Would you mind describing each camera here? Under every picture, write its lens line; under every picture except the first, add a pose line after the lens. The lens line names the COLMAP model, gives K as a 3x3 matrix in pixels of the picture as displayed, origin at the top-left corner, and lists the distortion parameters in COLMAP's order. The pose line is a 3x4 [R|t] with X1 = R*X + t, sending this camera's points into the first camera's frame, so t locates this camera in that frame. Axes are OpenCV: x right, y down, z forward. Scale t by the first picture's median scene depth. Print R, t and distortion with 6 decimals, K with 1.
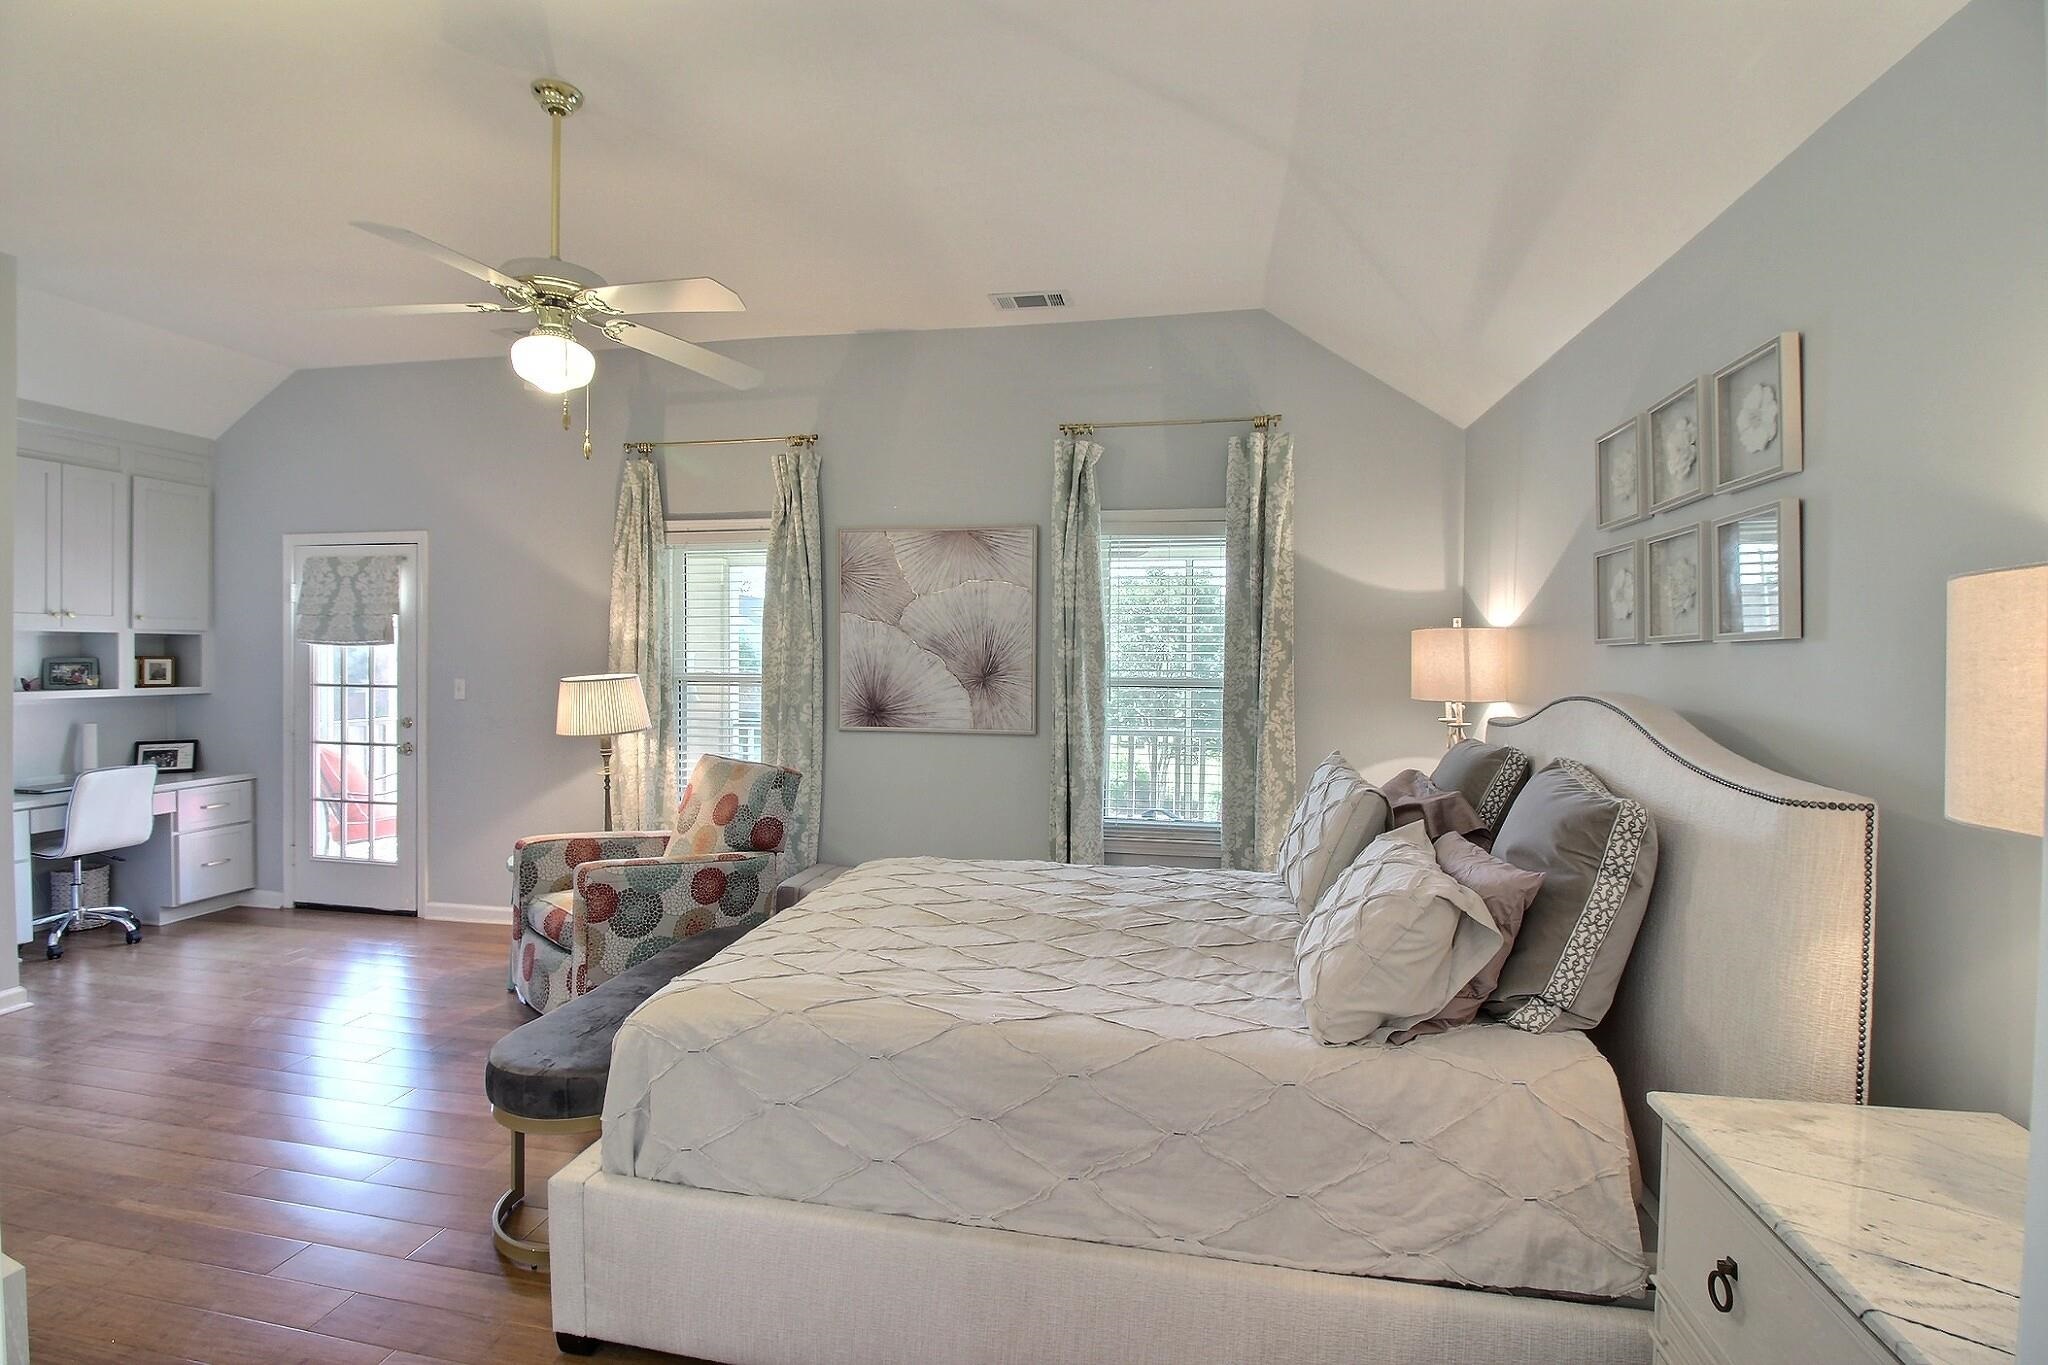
lens RADIAL K [[952.6, 0, 1020.4], [0, 952.6, 674.3], [0, 0, 1]] dist [-0.021618, -0.001237]
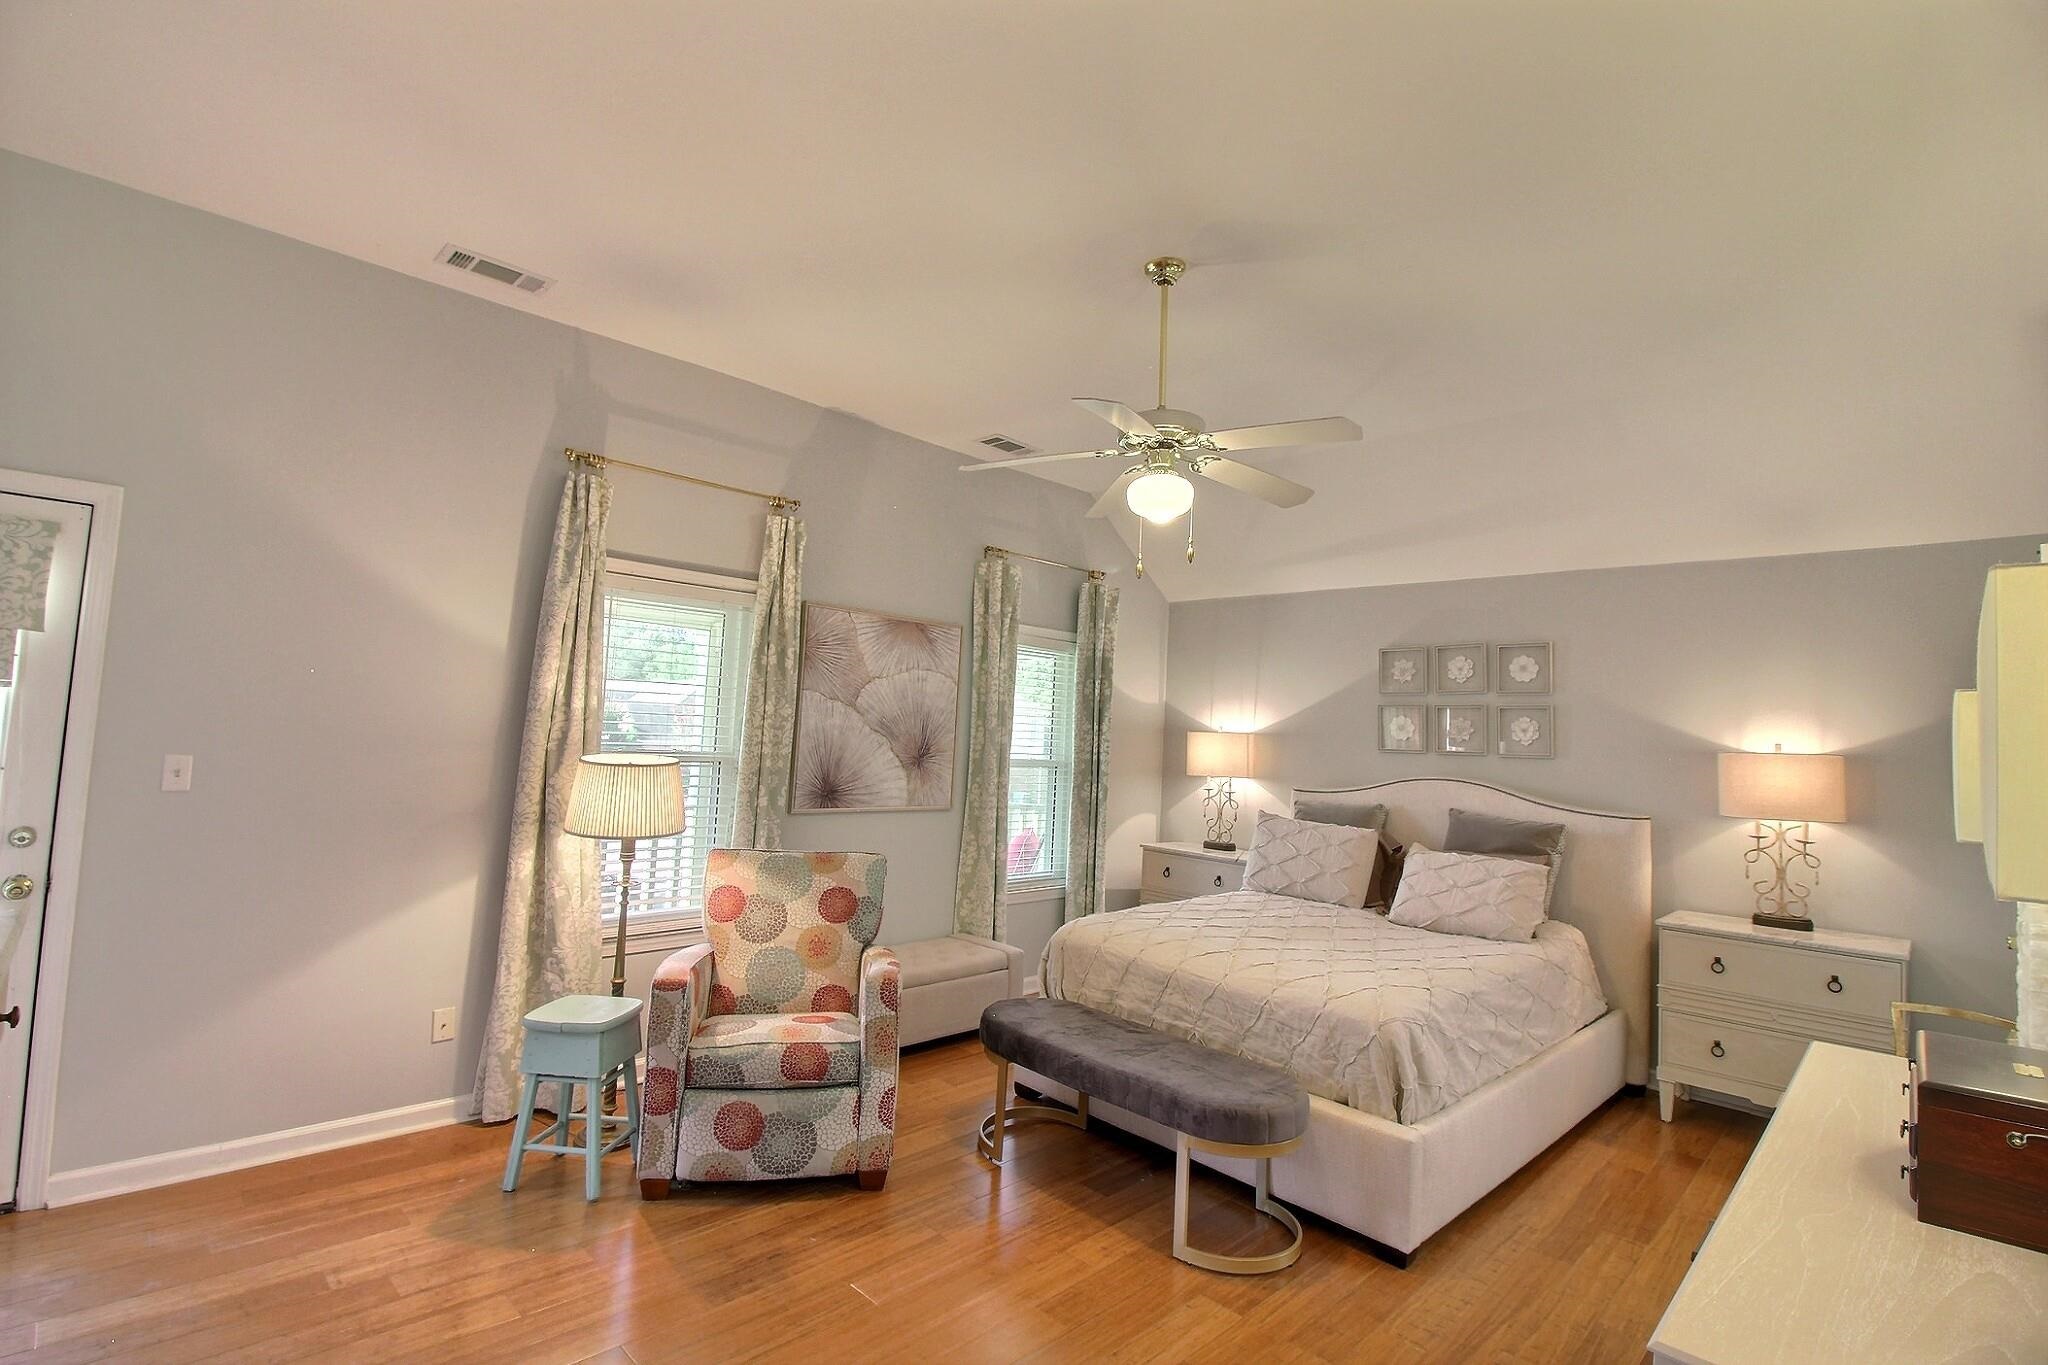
lens RADIAL K [[952.6, 0, 1019.8], [0, 952.6, 672.9], [0, 0, 1]] dist [-0.021618, -0.001237]
pose [[0.565498, 0.072988, 0.821514, -0.867690], [-0.026659, 0.997174, -0.070244, -0.020609], [-0.824319, 0.017823, 0.565845, 0.286074]]
